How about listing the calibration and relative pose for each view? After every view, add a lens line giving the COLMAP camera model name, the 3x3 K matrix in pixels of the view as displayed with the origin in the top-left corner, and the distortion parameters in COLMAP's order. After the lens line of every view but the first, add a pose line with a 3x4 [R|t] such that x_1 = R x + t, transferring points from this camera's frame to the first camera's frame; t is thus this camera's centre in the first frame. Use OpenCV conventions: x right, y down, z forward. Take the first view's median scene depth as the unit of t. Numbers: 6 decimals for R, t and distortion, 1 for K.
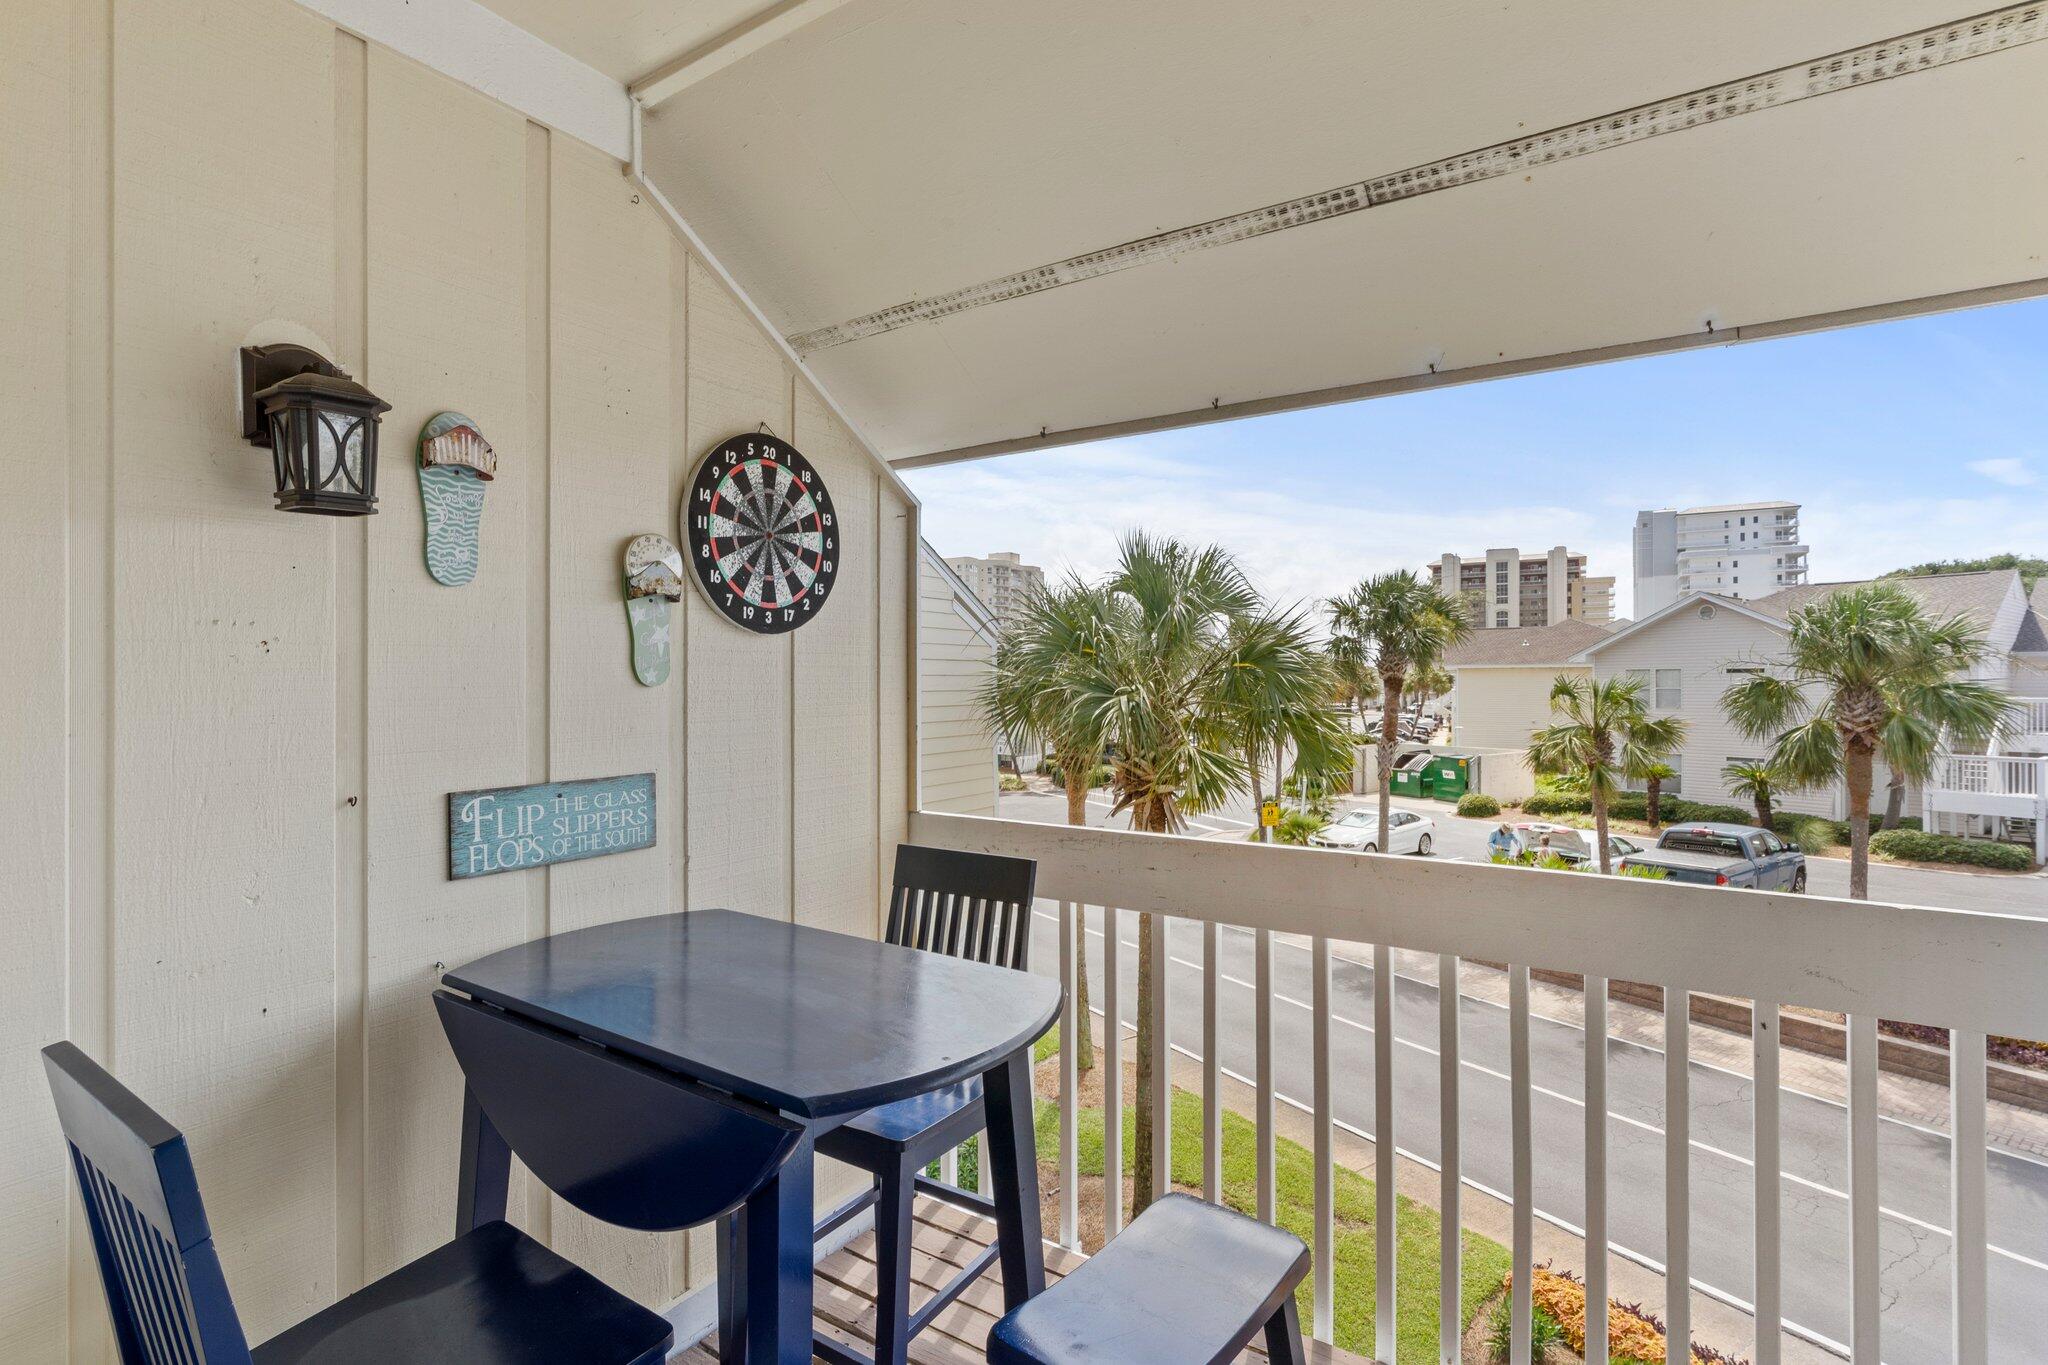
lens RADIAL K [[988.9, 0, 1006.4], [0, 988.9, 681.9], [0, 0, 1]] dist [0.001156, -0.000093]
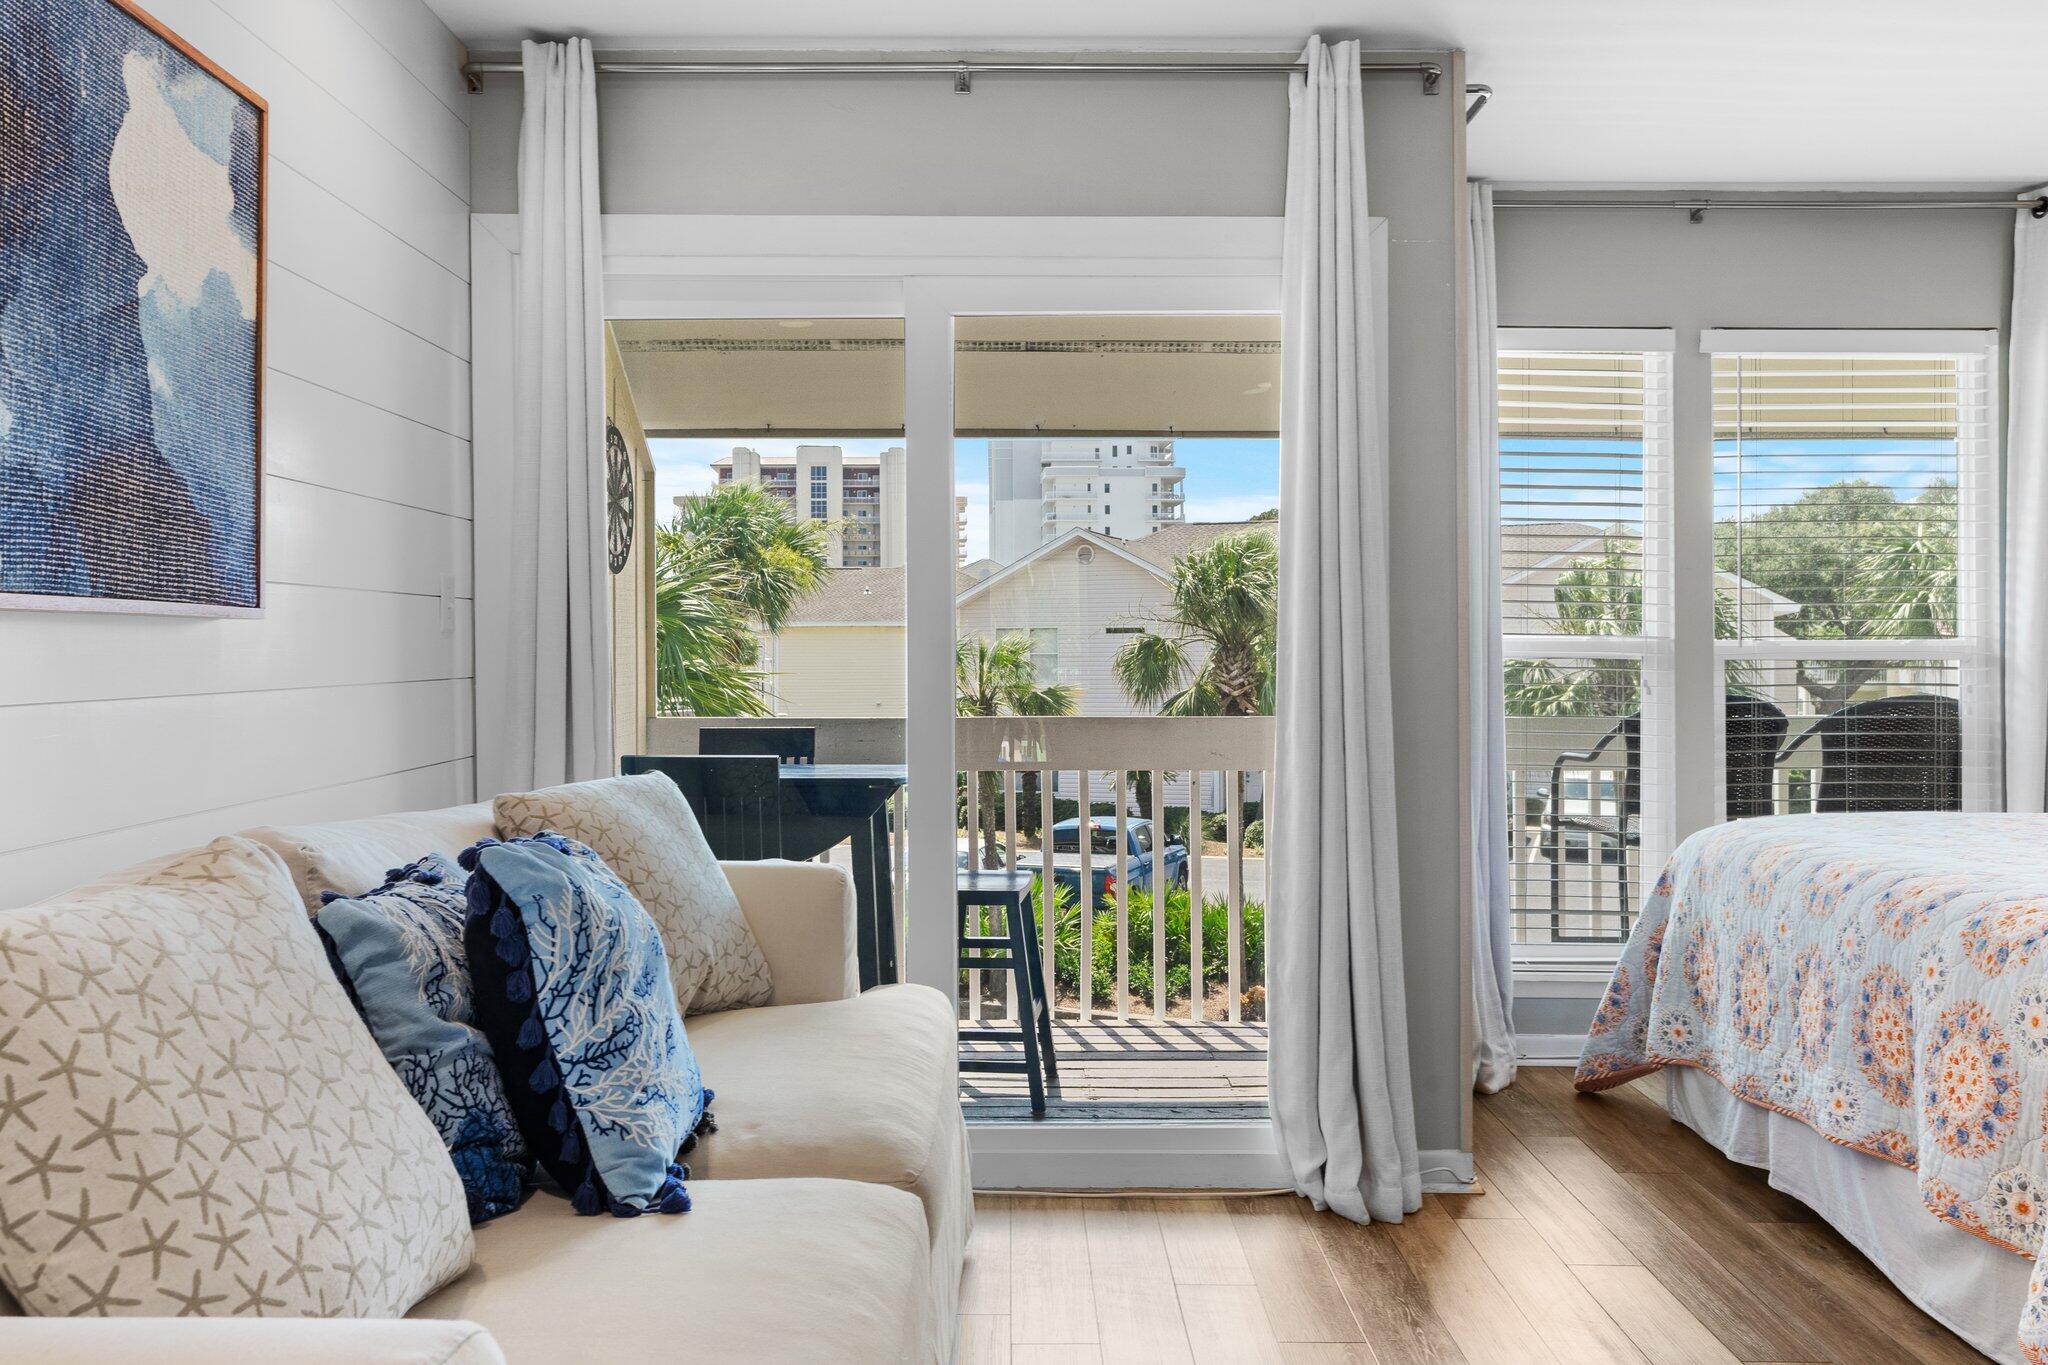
lens RADIAL K [[1677.6, 0, 1023.3], [0, 1677.6, 644.0], [0, 0, 1]] dist [0.009100, 0.018217]
pose [[0.833793, -0.000678, 0.552077, -0.999319], [0.002800, 0.999992, -0.003000, 0.053405], [-0.552071, 0.004048, 0.833788, -1.172248]]
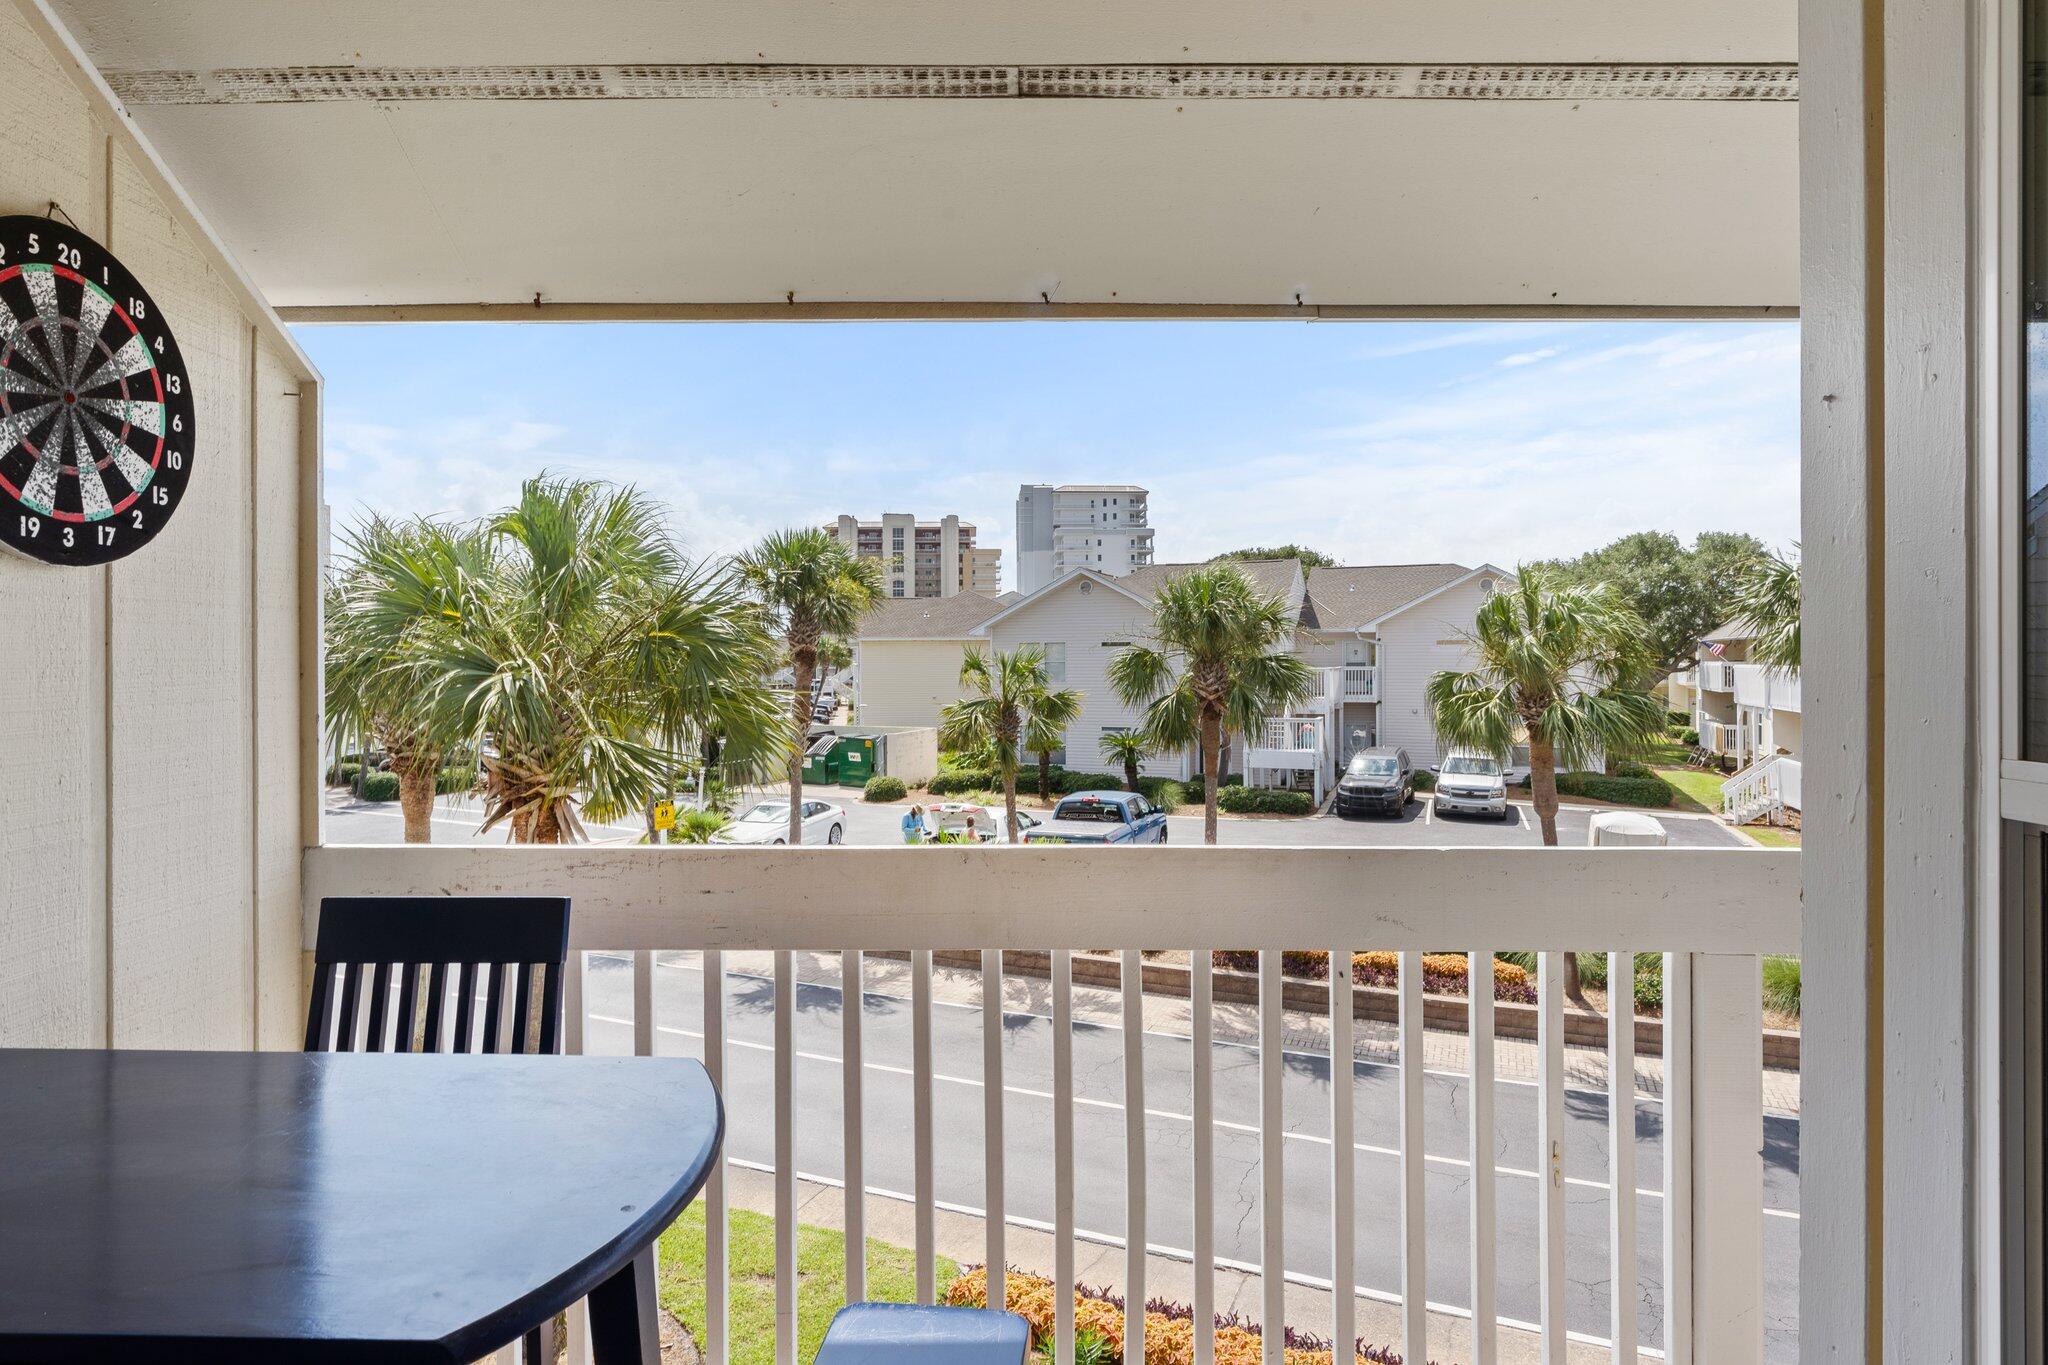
lens RADIAL K [[1170.1, 0, 1034.5], [0, 1170.1, 663.1], [0, 0, 1]] dist [-0.011139, 0.008137]
pose [[0.836500, -0.005280, 0.547941, -0.134503], [0.001954, 0.999976, 0.006652, 0.005767], [-0.547963, -0.004494, 0.836491, 0.101151]]
